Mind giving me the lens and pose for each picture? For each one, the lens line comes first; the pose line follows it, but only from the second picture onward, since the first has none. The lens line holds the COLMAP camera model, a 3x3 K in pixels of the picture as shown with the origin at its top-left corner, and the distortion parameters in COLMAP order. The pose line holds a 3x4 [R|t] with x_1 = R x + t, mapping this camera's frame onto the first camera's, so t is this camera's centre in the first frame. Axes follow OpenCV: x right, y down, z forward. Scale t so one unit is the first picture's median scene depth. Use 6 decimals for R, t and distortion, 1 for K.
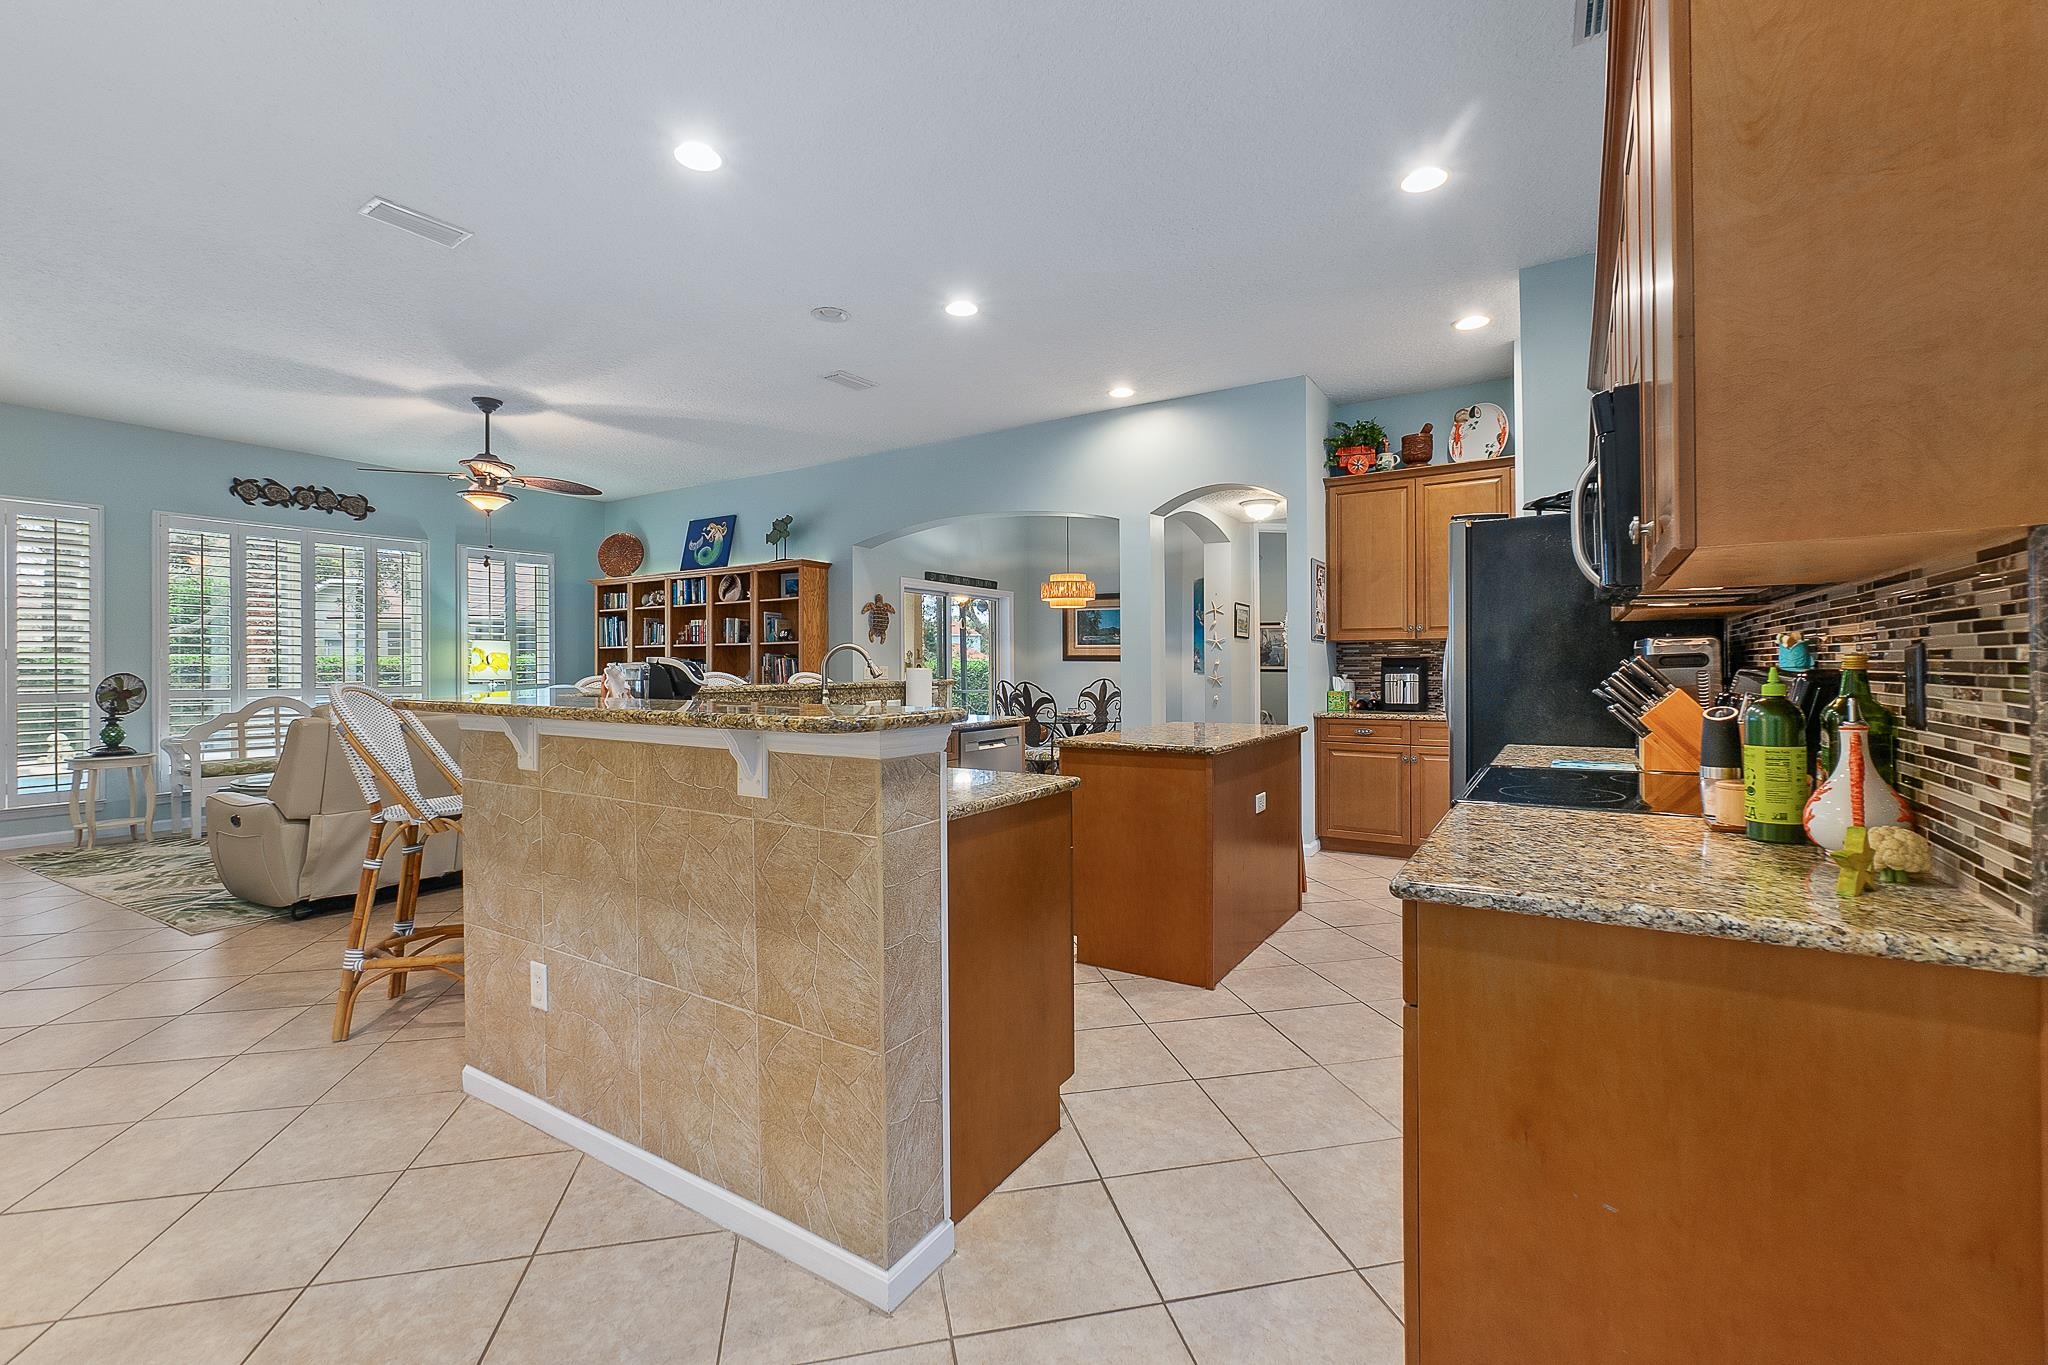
lens RADIAL K [[884.3, 0, 1021.2], [0, 884.3, 669.9], [0, 0, 1]] dist [0.000536, 0.001403]
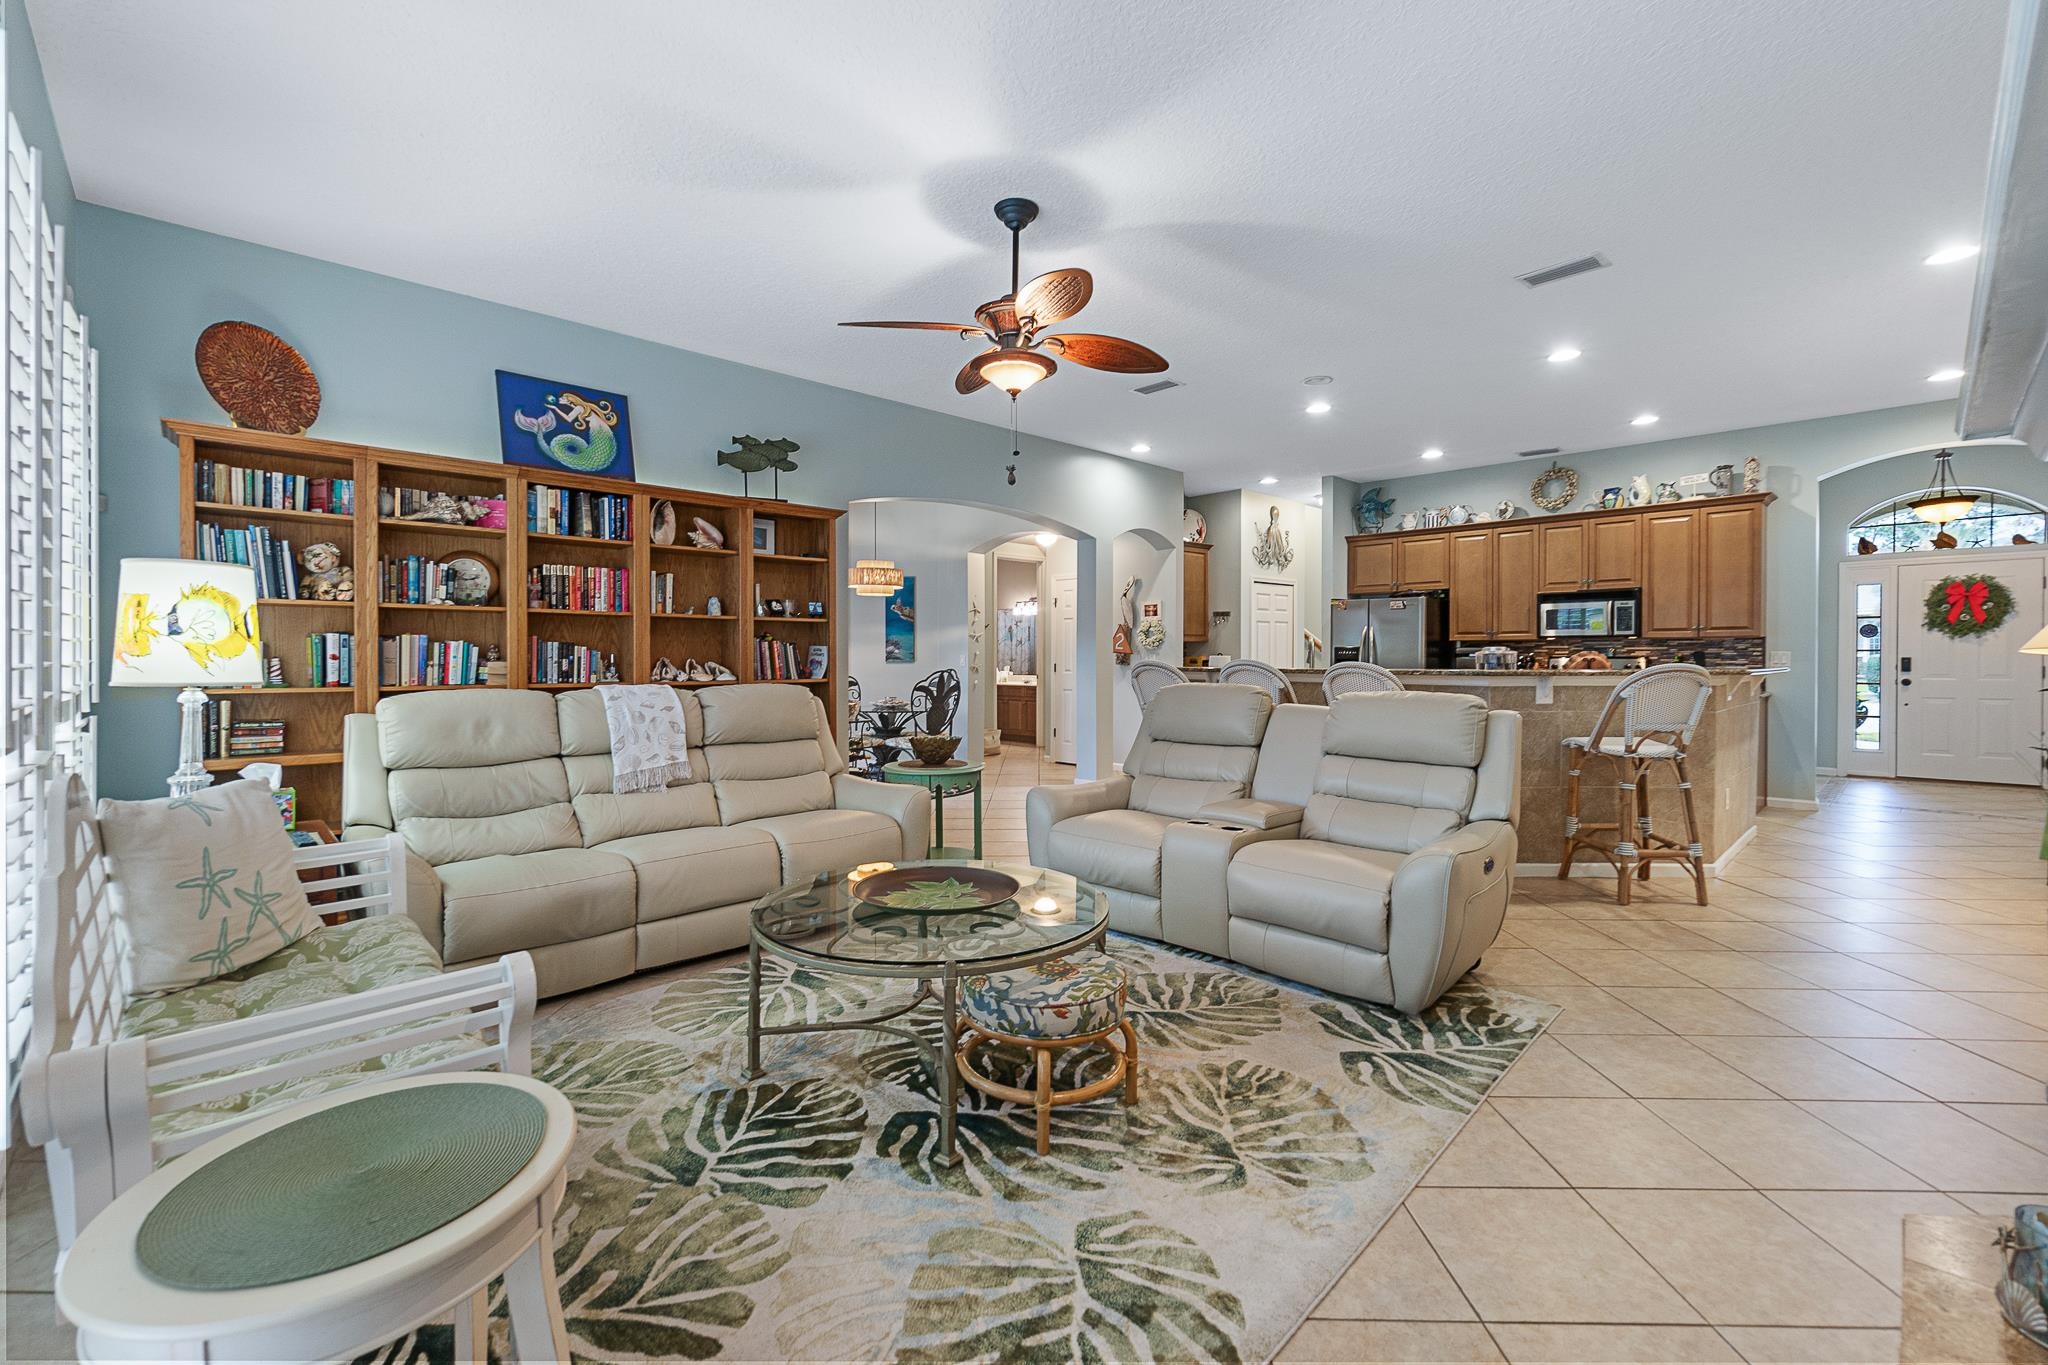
lens RADIAL K [[884.3, 0, 1024.0], [0, 884.3, 669.6], [0, 0, 1]] dist [0.000536, 0.001403]
pose [[0.225824, -0.005299, 0.974154, -0.921231], [0.004348, 0.999981, 0.004432, 0.007402], [-0.974158, 0.003235, 0.225843, 0.663057]]
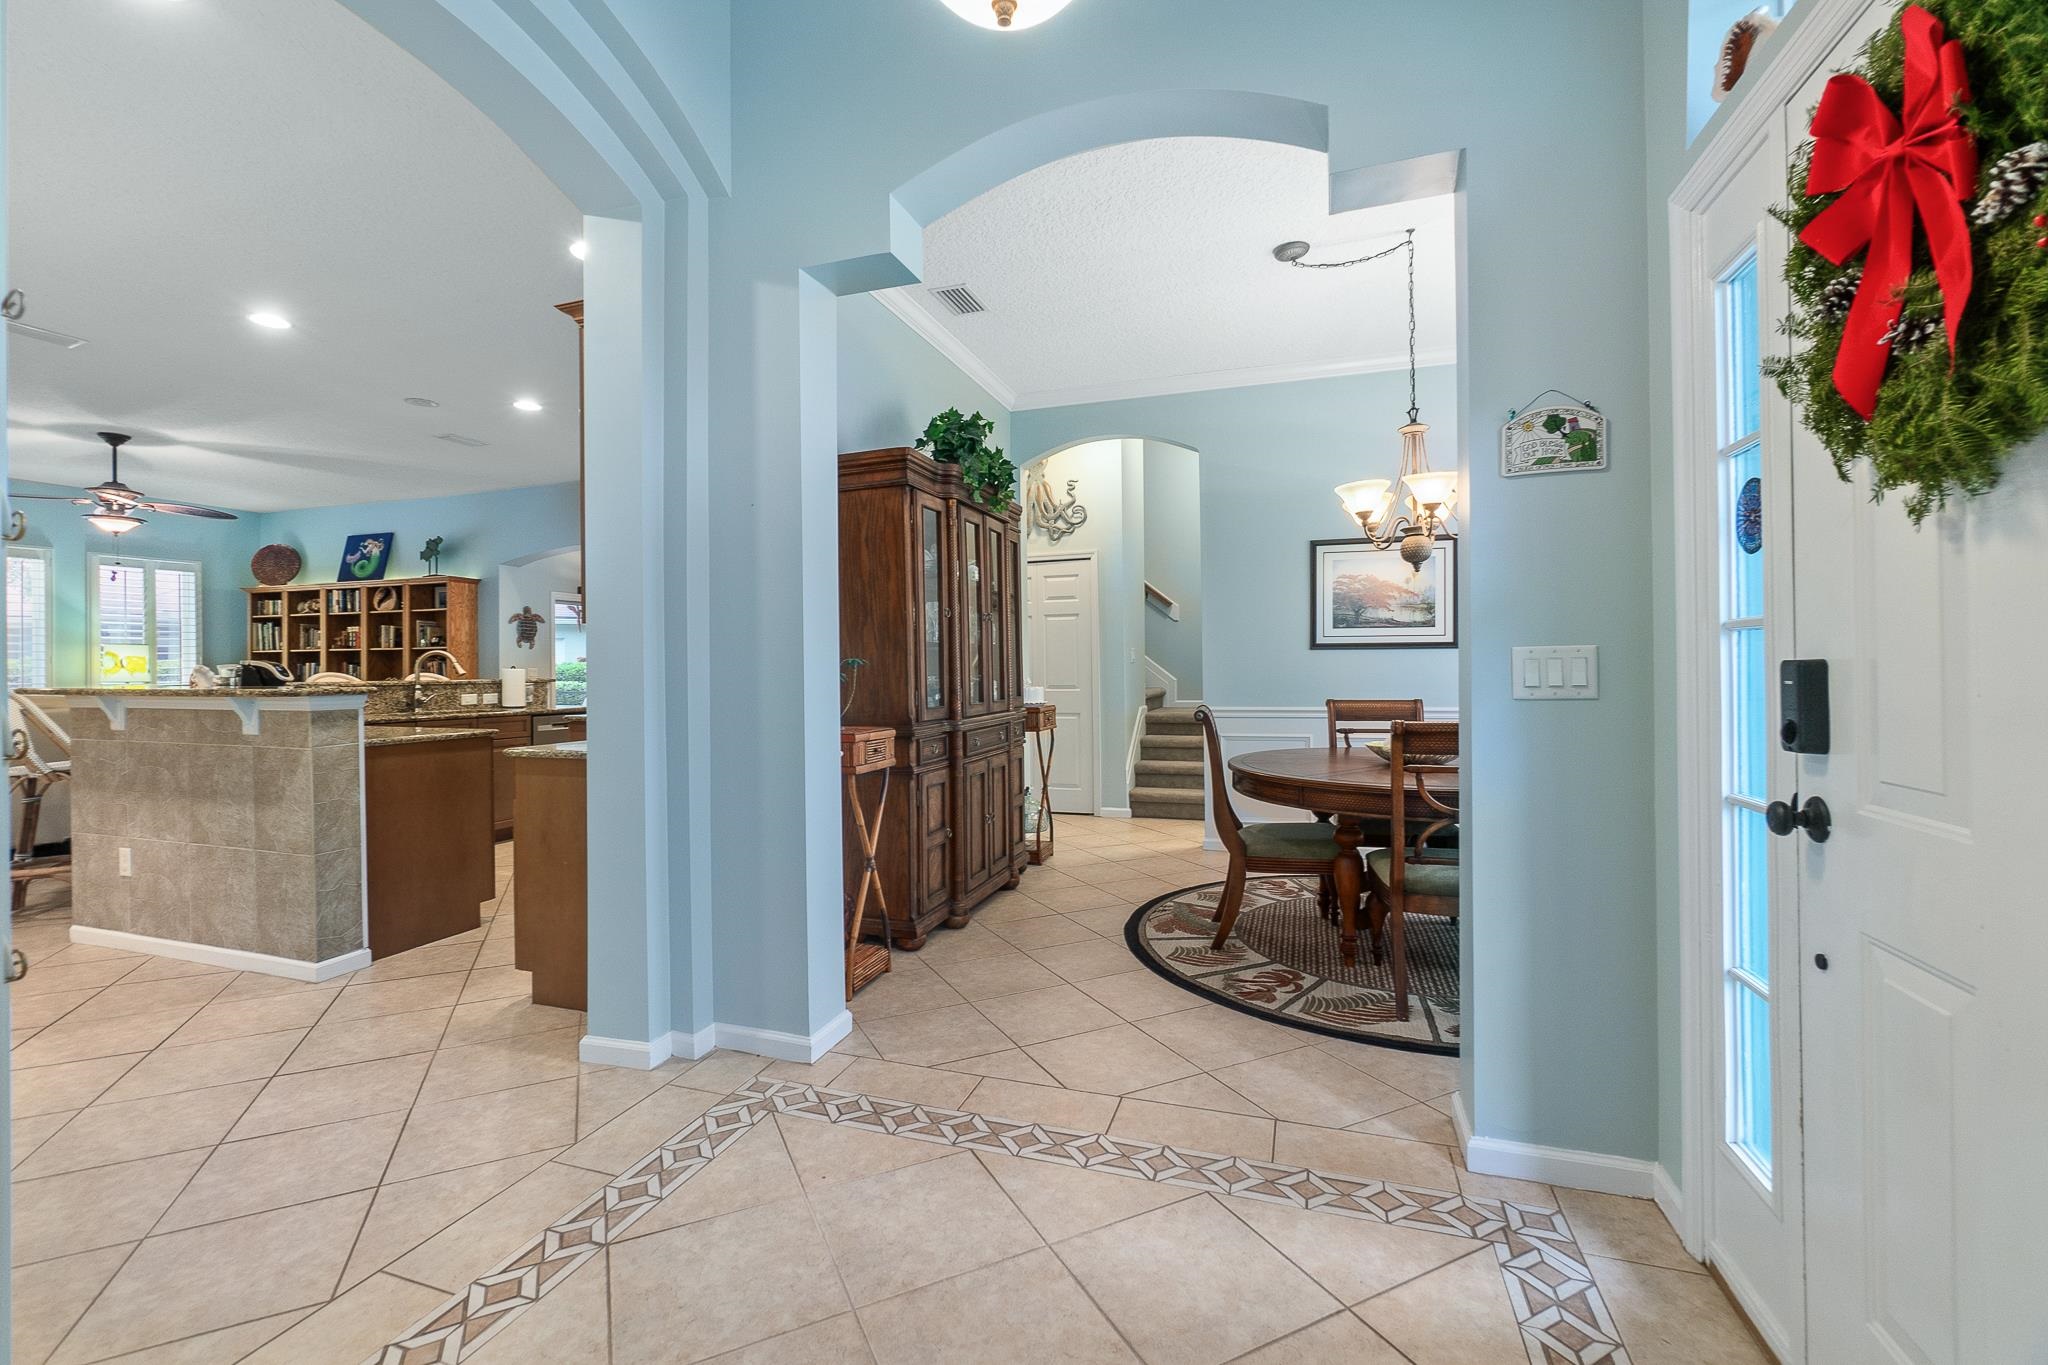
lens RADIAL K [[884.3, 0, 1013.6], [0, 884.3, 670.3], [0, 0, 1]] dist [0.000536, 0.001403]
pose [[0.973527, -0.001872, 0.228564, 0.199419], [0.002665, 0.999991, -0.003162, 0.003845], [-0.228556, 0.003687, 0.973524, -0.284983]]
